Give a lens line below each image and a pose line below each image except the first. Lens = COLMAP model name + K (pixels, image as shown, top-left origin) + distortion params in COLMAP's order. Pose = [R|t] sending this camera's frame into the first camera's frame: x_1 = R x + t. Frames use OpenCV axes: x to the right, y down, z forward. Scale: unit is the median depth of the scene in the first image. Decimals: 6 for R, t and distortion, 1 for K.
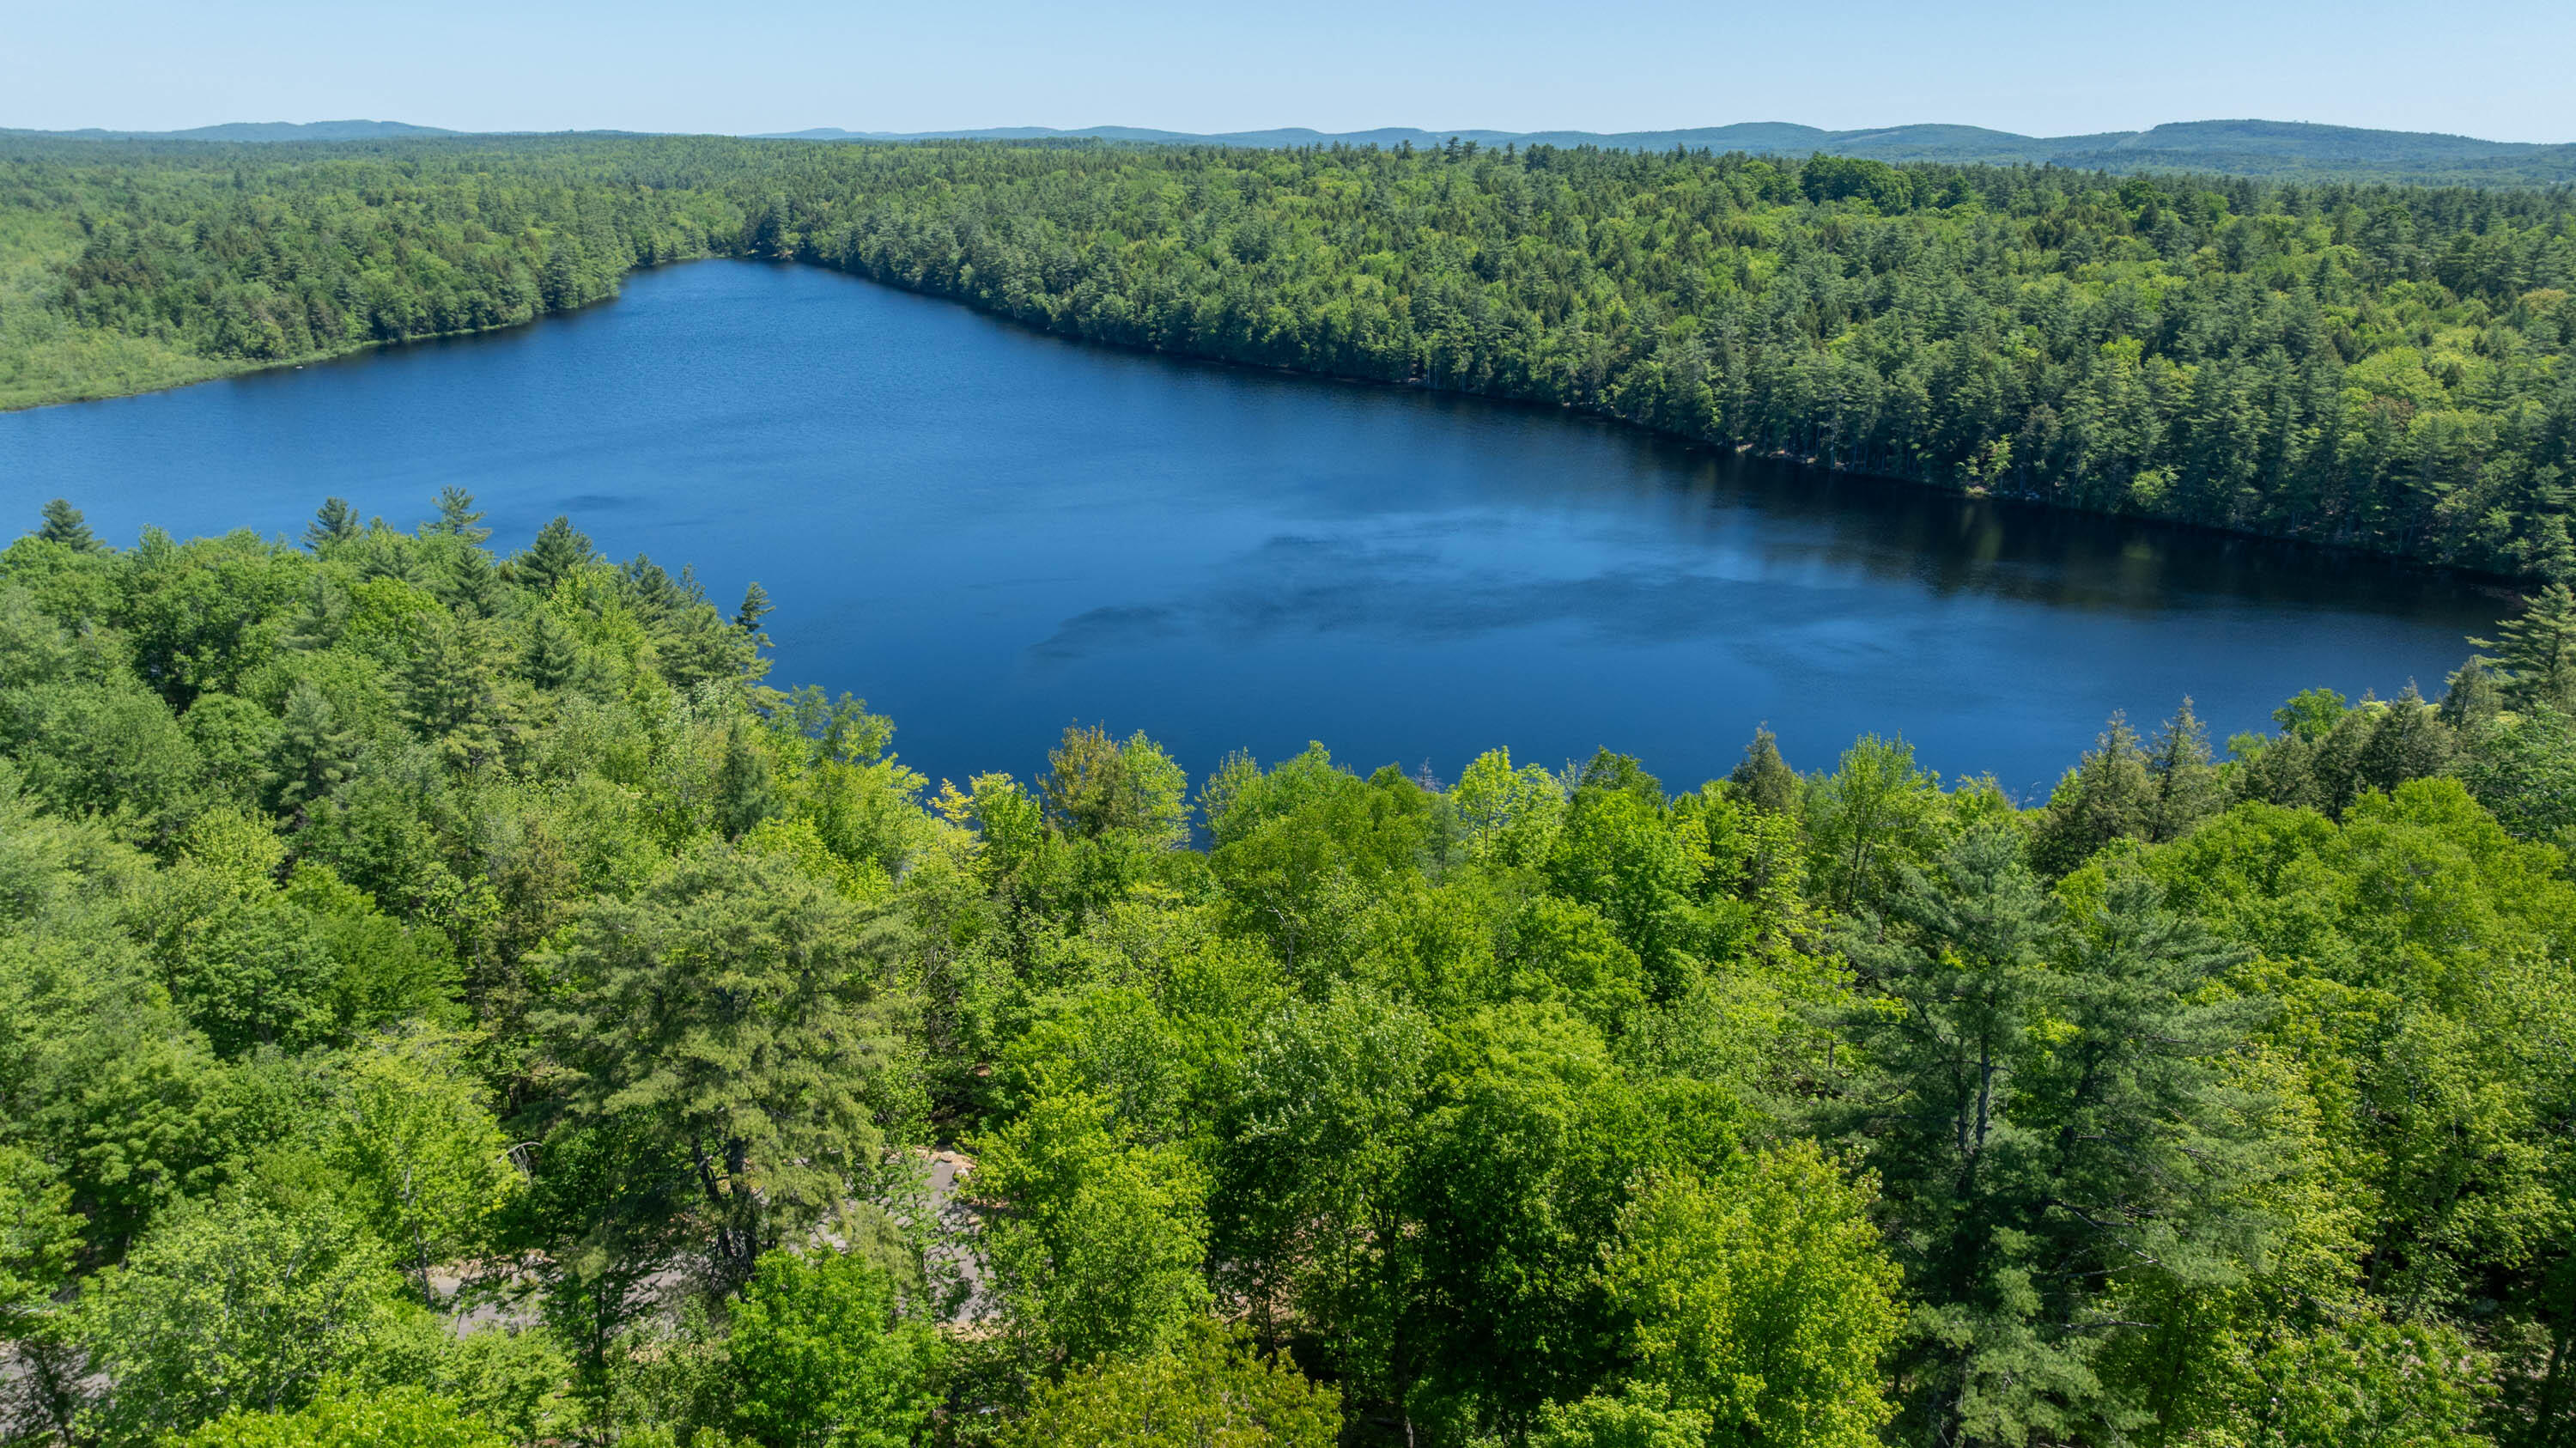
lens RADIAL K [[1820.1, 0, 1289.4], [0, 1820.1, 729.0], [0, 0, 1]] dist [-0.034858, 0.027379]
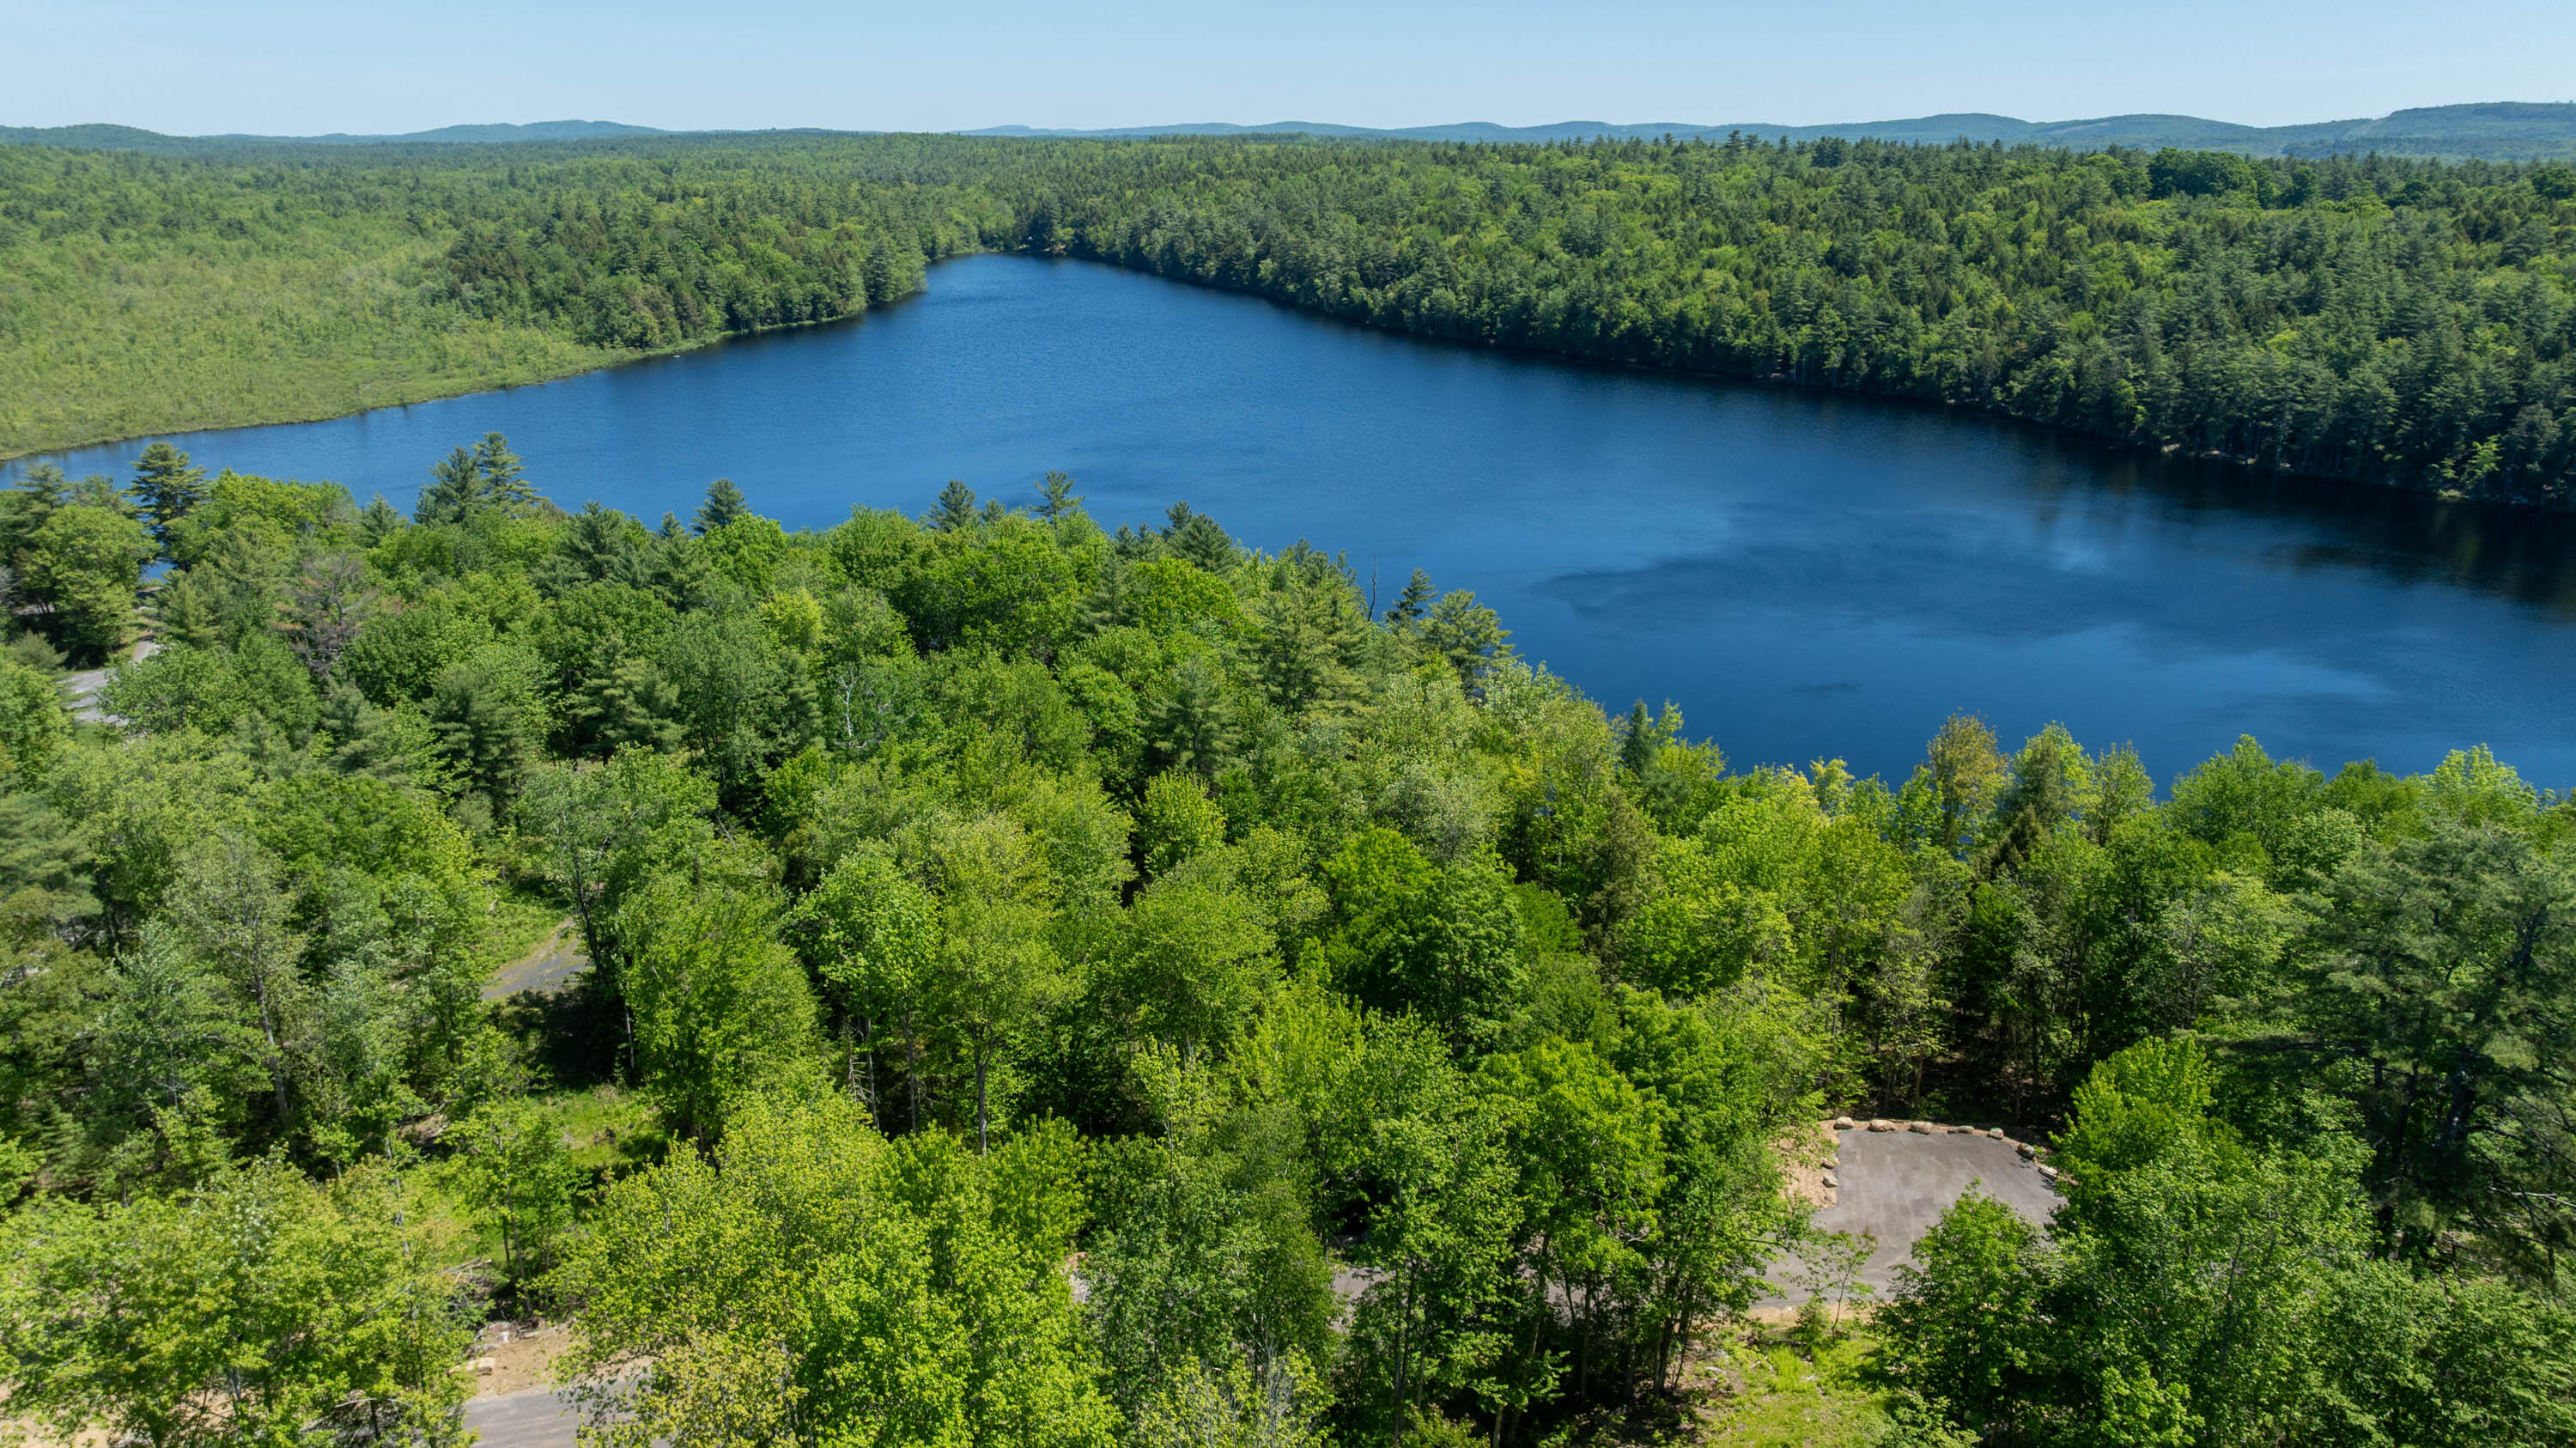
lens RADIAL K [[1820.1, 0, 1291.2], [0, 1820.1, 725.1], [0, 0, 1]] dist [-0.034858, 0.027379]
pose [[0.995818, 0.021777, -0.088724, -0.102139], [-0.021741, 0.999763, 0.001379, 0.002893], [0.088733, 0.000555, 0.996055, -0.009162]]
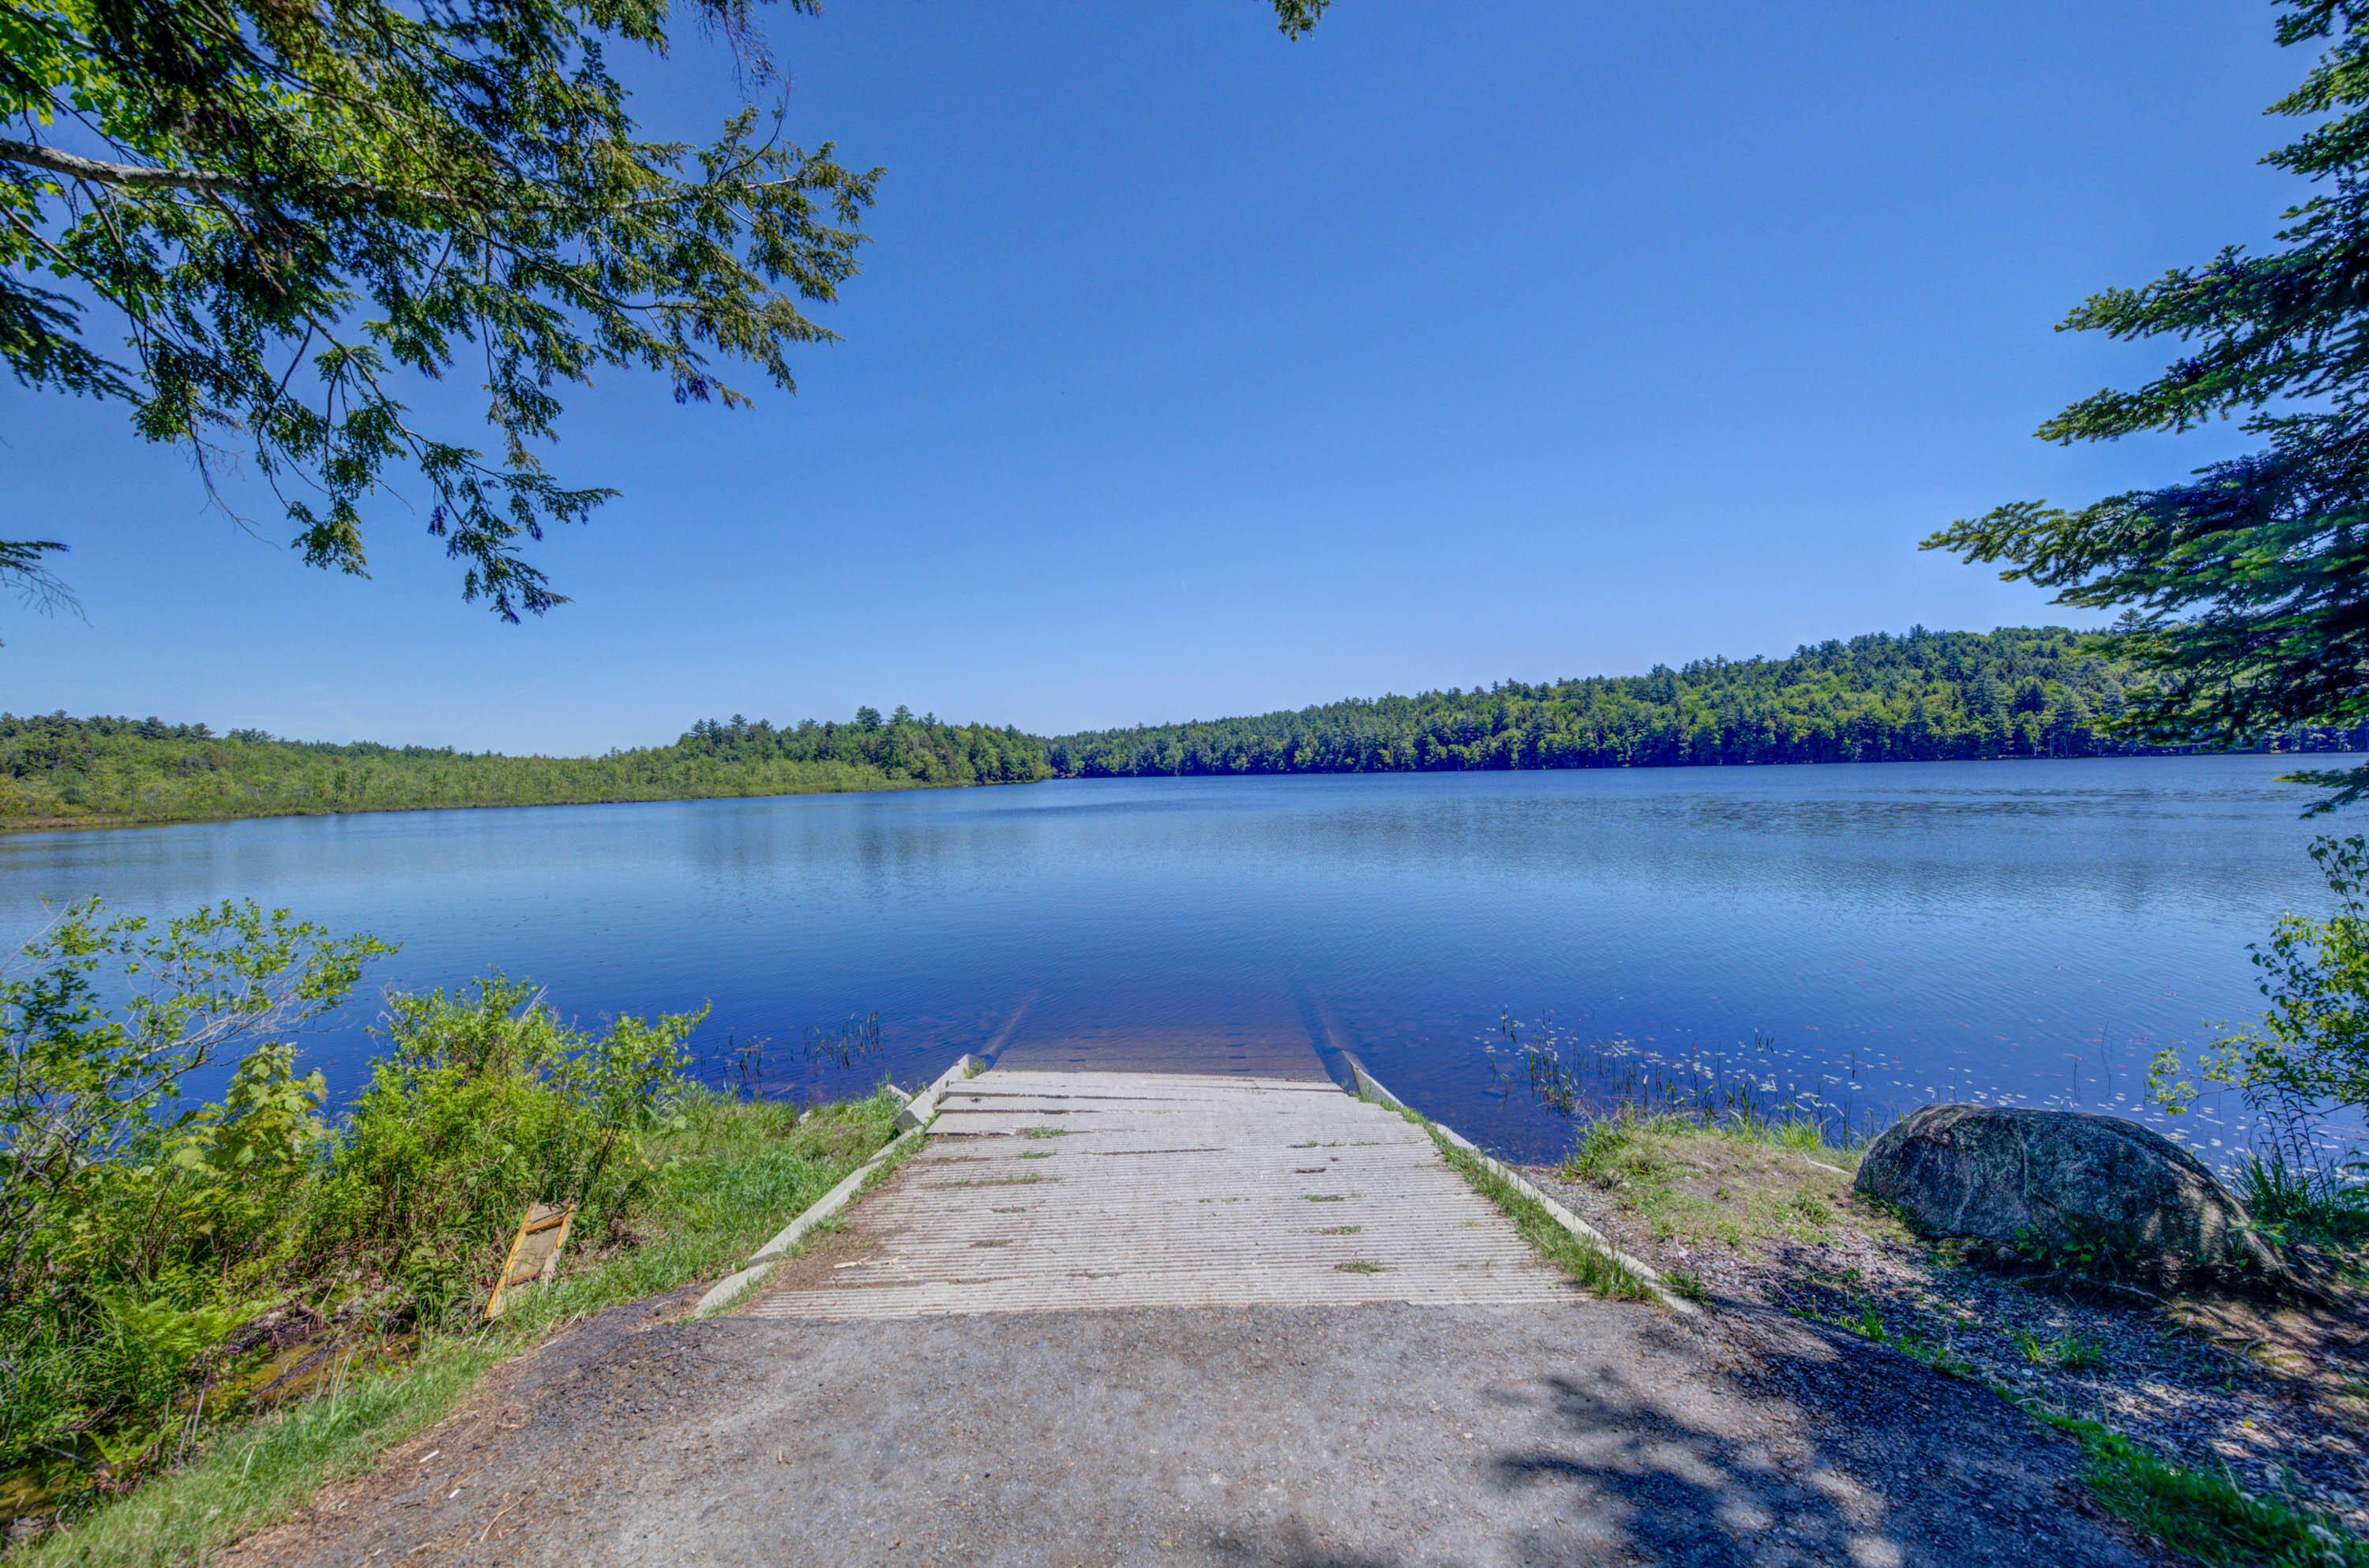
lens RADIAL K [[949.7, 0, 1187.5], [0, 949.7, 780.0], [0, 0, 1]] dist [-0.000670, -0.000011]
pose [[0.997107, -0.032391, 0.068763, -0.471139], [0.051548, 0.952995, -0.298568, -0.027933], [-0.055860, 0.301248, 0.951908, 0.465171]]
